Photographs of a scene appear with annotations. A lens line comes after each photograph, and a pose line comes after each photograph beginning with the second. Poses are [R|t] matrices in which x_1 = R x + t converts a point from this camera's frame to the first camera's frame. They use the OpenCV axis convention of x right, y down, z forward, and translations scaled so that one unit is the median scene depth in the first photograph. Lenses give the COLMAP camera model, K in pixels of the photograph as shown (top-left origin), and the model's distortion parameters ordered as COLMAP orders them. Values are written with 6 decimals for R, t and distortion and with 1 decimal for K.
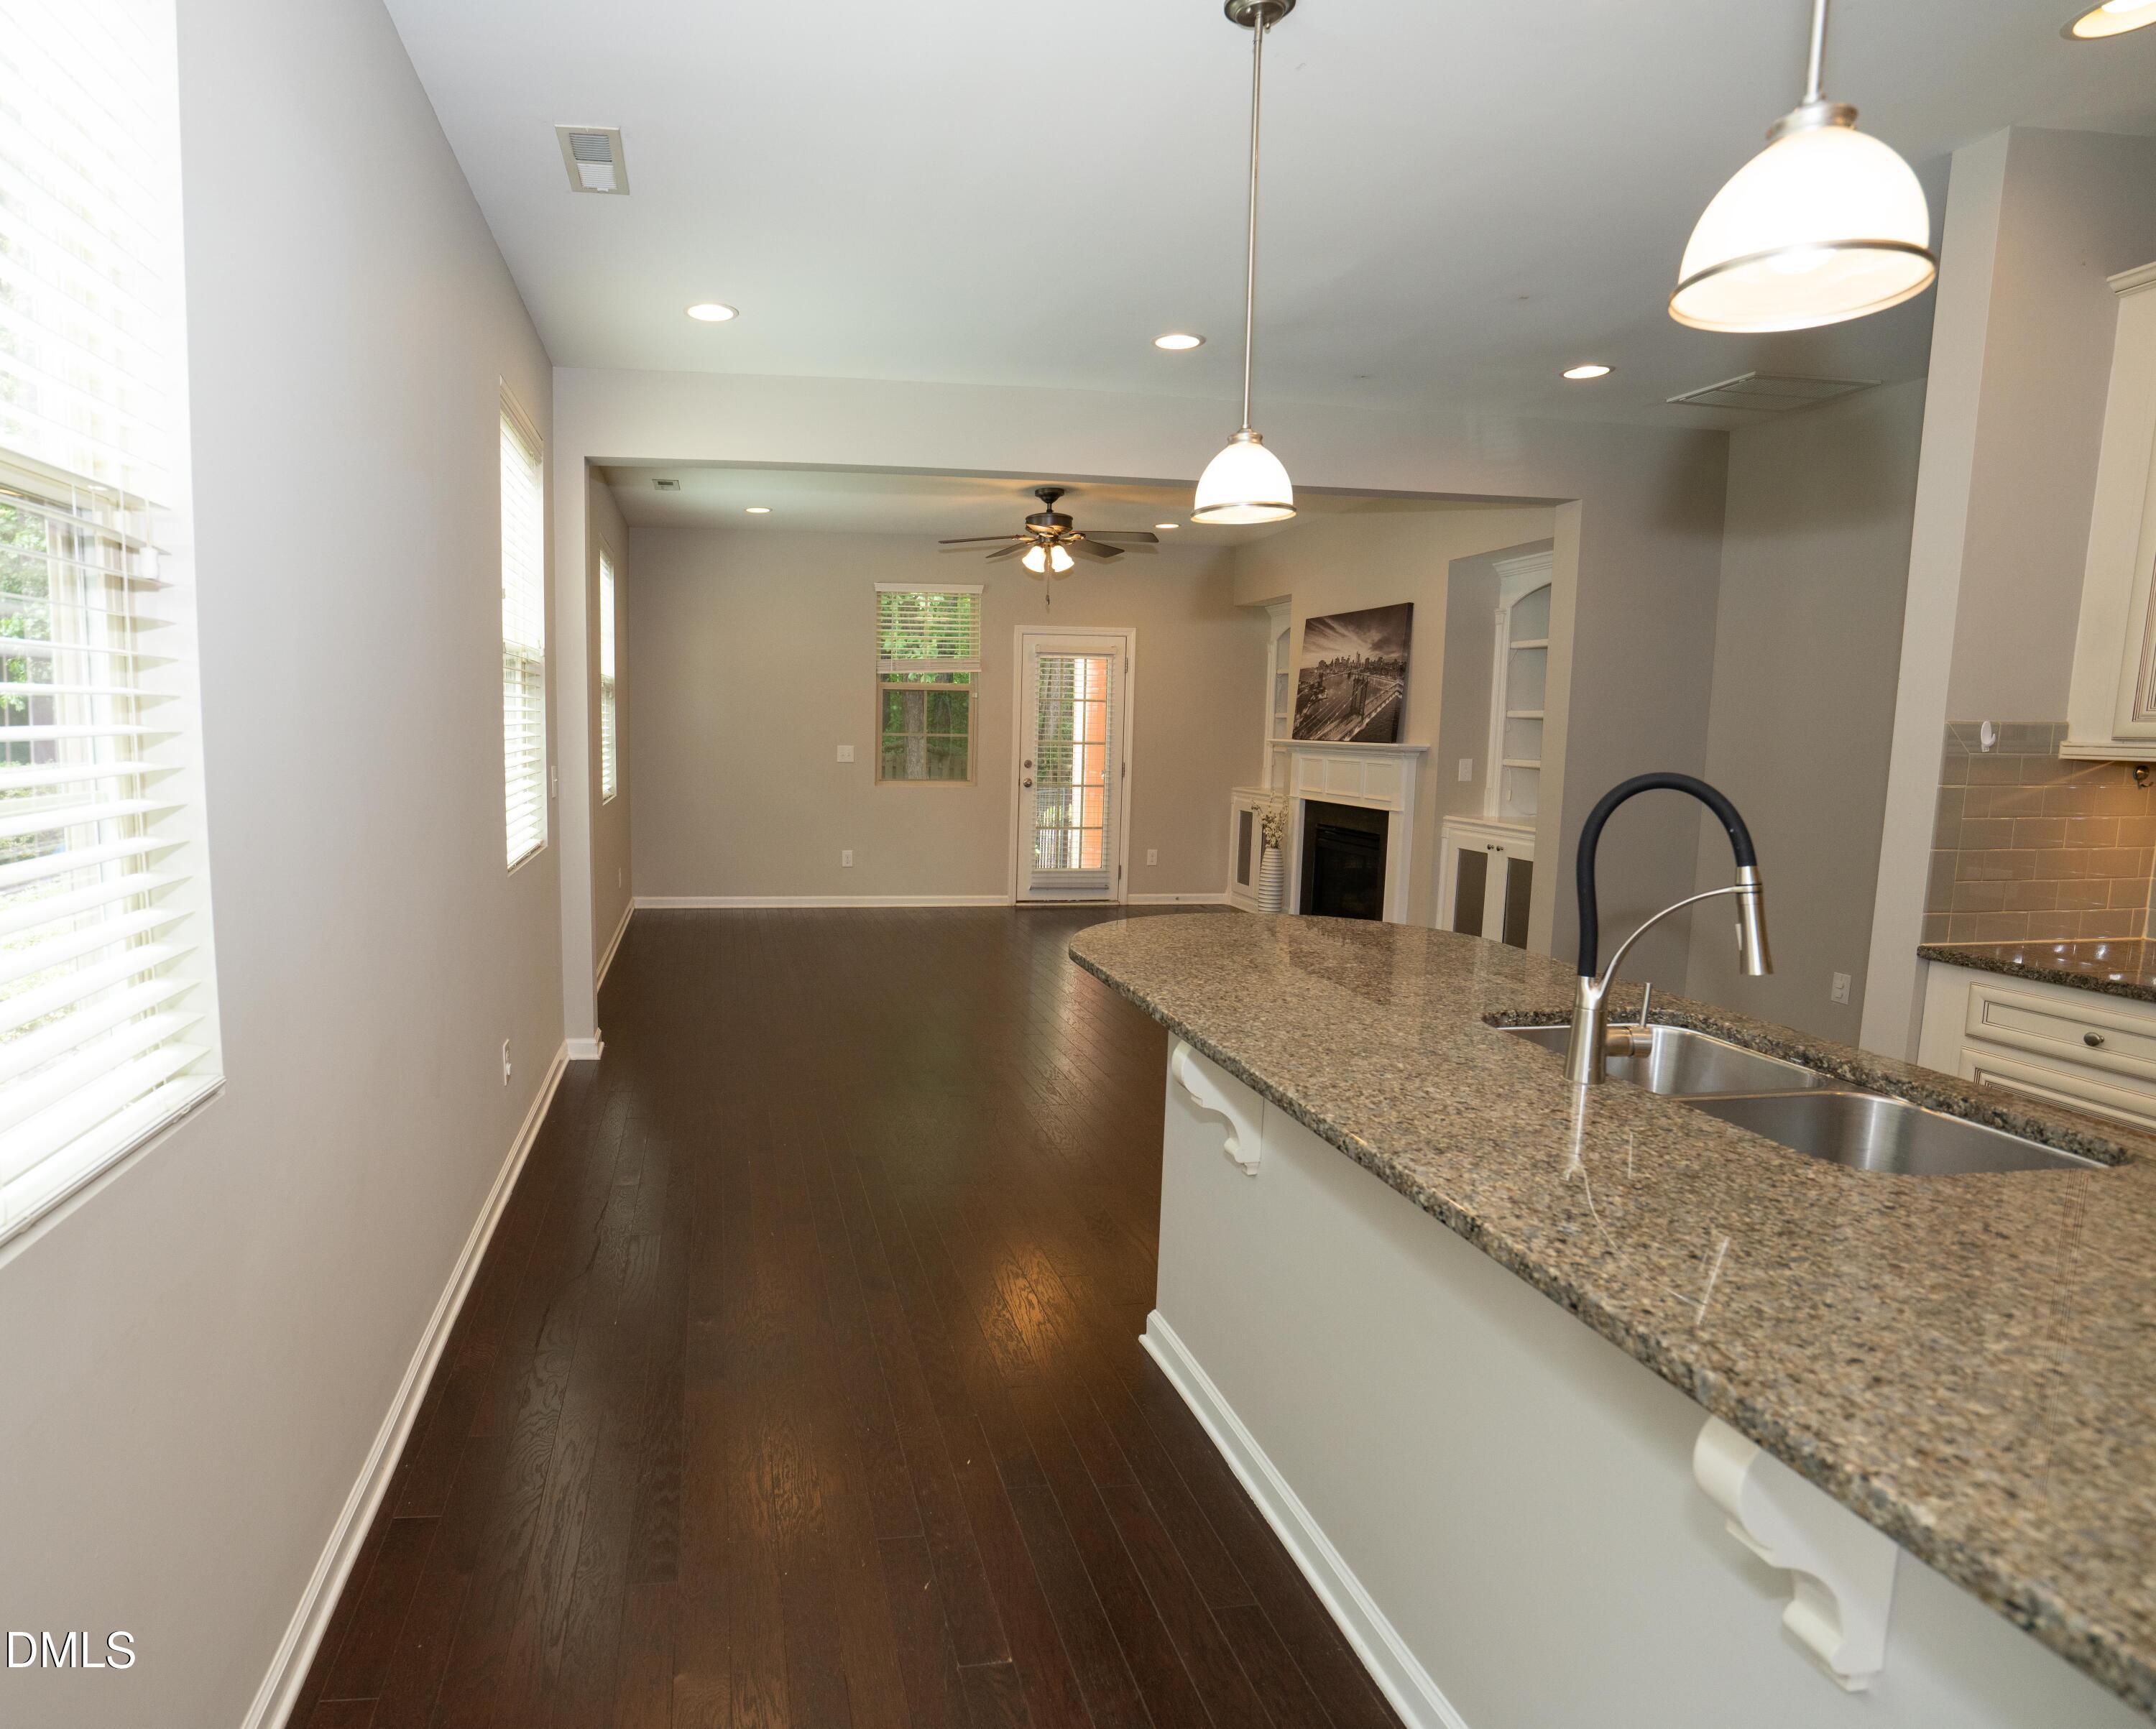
lens RADIAL K [[1205.2, 0, 877.1], [0, 1205.2, 856.2], [0, 0, 1]] dist [-0.029499, -0.000149]
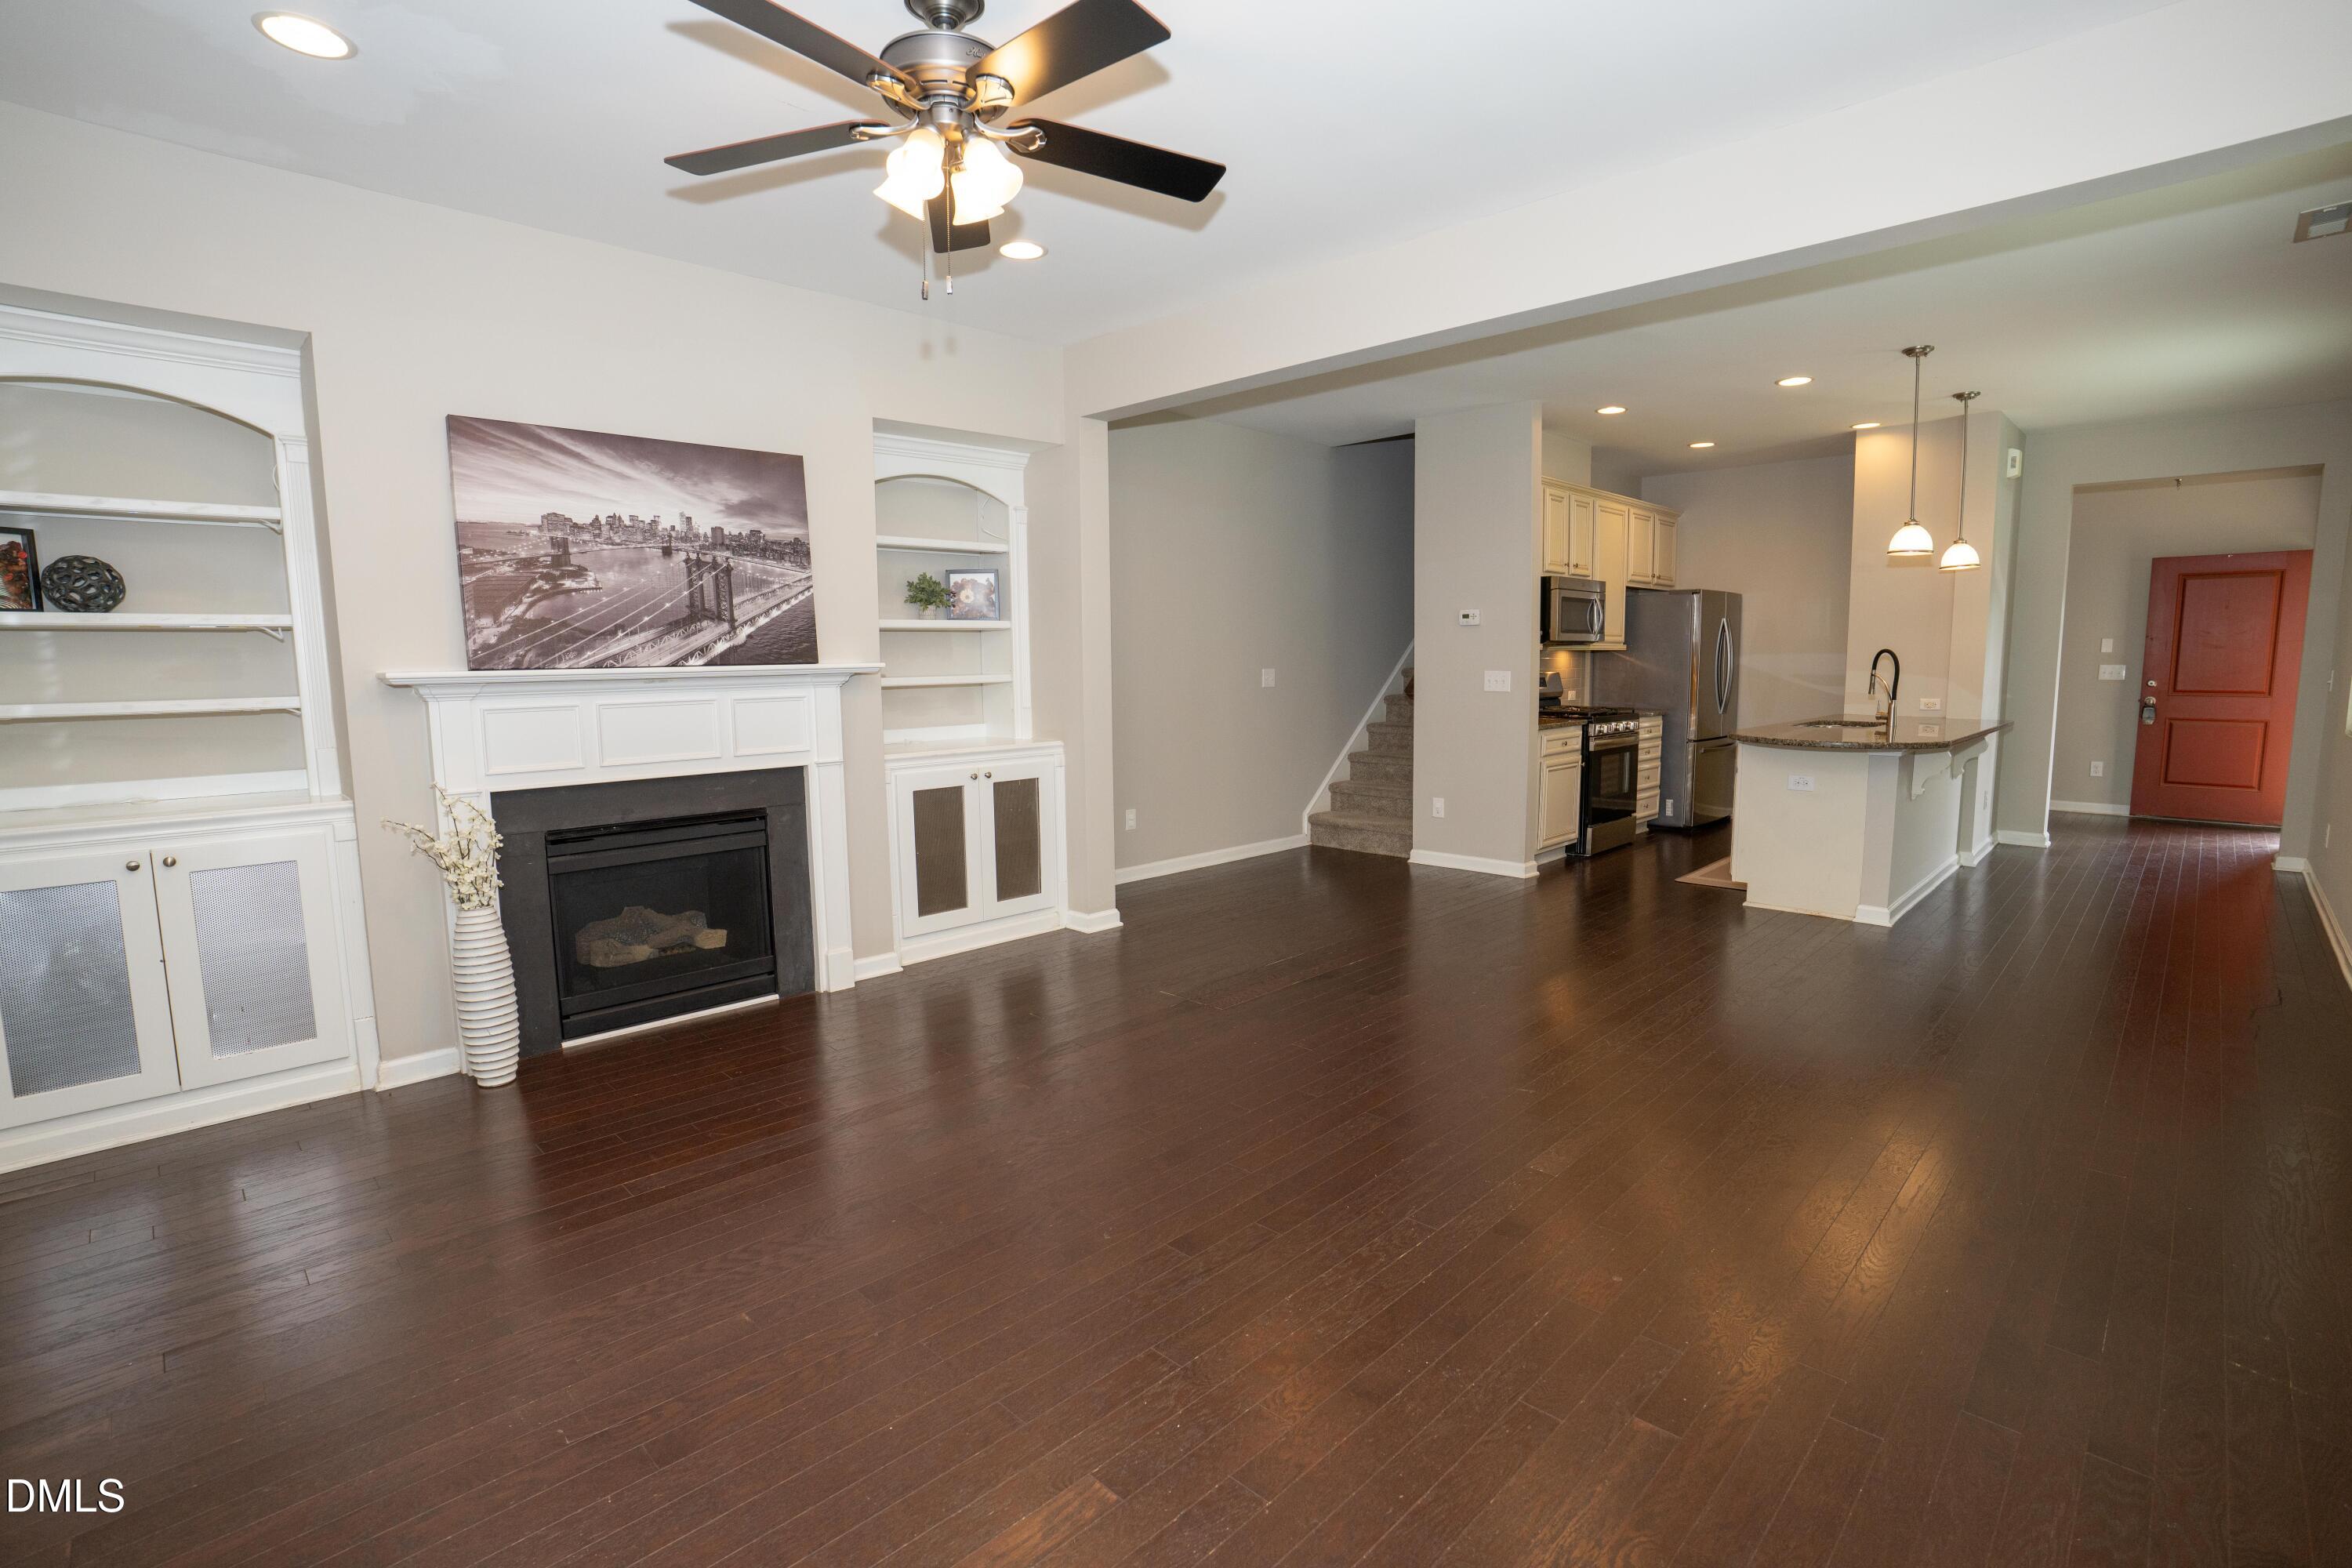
lens RADIAL K [[1086.3, 0, 1209.3], [0, 1086.3, 775.6], [0, 0, 1]] dist [-0.044057, 0.009294]
pose [[-0.615906, -0.098273, 0.781666, -0.167010], [0.089804, 0.976965, 0.193586, -0.116872], [-0.782684, 0.189427, -0.592893, 1.071662]]
